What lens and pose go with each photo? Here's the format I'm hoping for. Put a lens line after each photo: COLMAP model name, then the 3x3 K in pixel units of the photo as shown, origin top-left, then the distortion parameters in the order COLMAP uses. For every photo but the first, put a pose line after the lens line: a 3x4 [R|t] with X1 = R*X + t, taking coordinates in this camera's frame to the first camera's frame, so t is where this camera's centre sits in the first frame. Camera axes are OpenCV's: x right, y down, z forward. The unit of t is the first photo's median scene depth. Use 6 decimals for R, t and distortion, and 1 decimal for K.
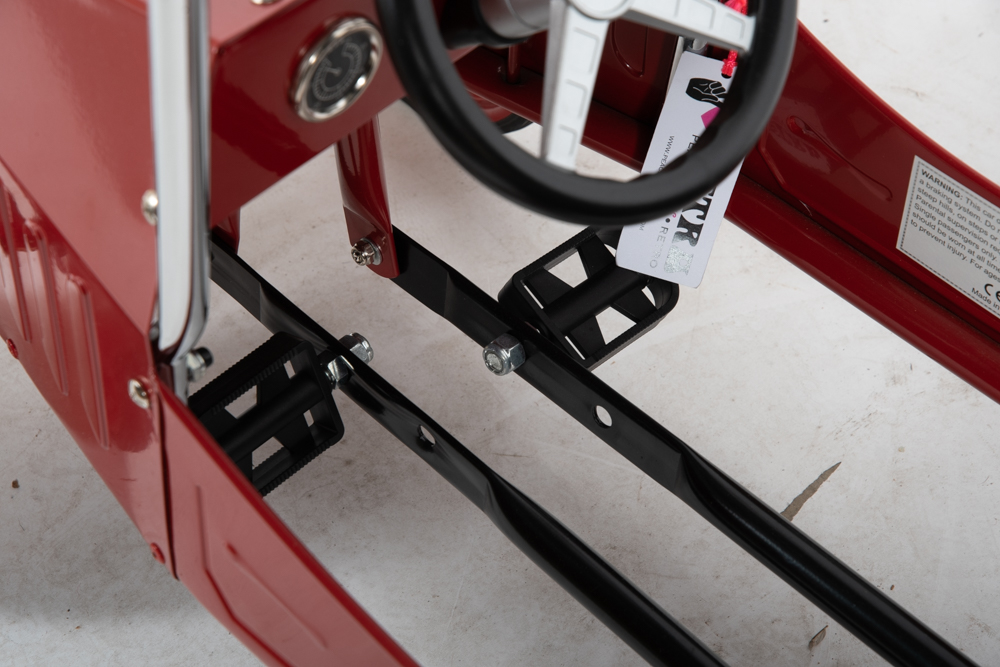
lens RADIAL K [[2282.7, 0, 500.3], [0, 2282.7, 339.5], [0, 0, 1]] dist [0.367476, 0.000000]
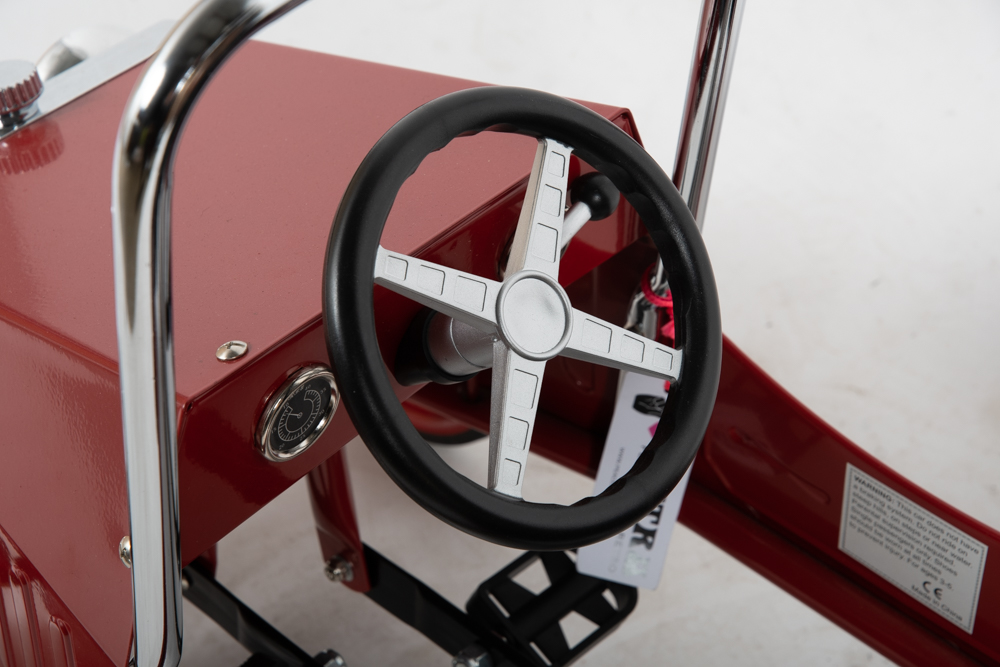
lens RADIAL K [[2282.7, 0, 504.1], [0, 2282.7, 333.9], [0, 0, 1]] dist [0.367476, 0.000000]
pose [[0.999101, -0.042136, 0.004662, 0.018362], [0.042392, 0.992279, -0.116554, -0.020984], [0.000285, 0.116647, 0.993173, -0.061975]]
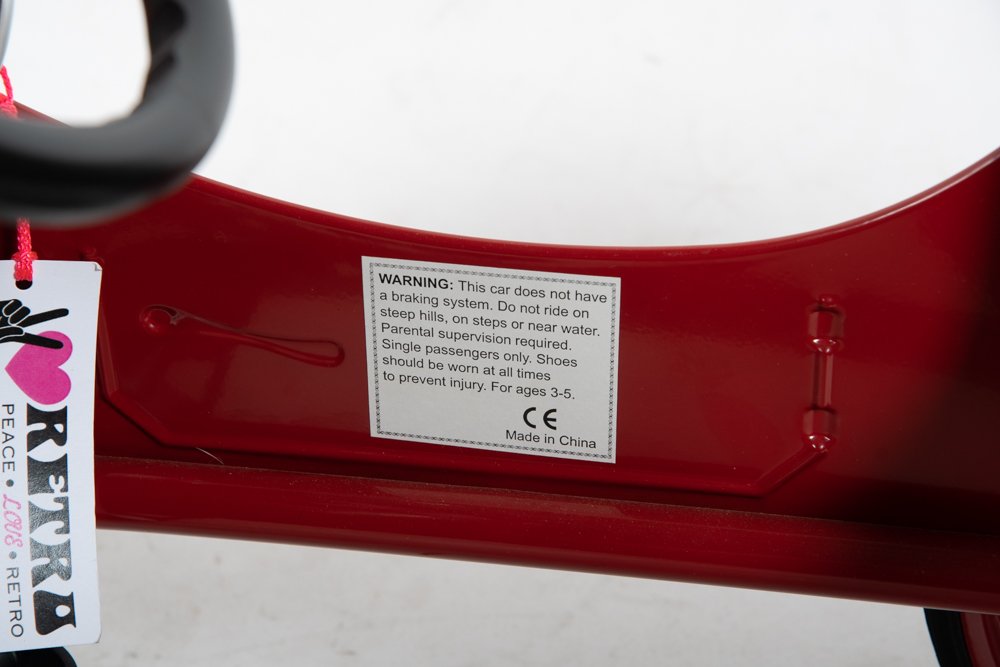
lens RADIAL K [[2282.7, 0, 497.7], [0, 2282.7, 334.4], [0, 0, 1]] dist [0.367476, 0.000000]
pose [[0.830077, -0.303793, 0.467635, -0.099355], [0.447438, 0.863328, -0.233377, 0.107937], [-0.332824, 0.402958, 0.852557, 0.433760]]
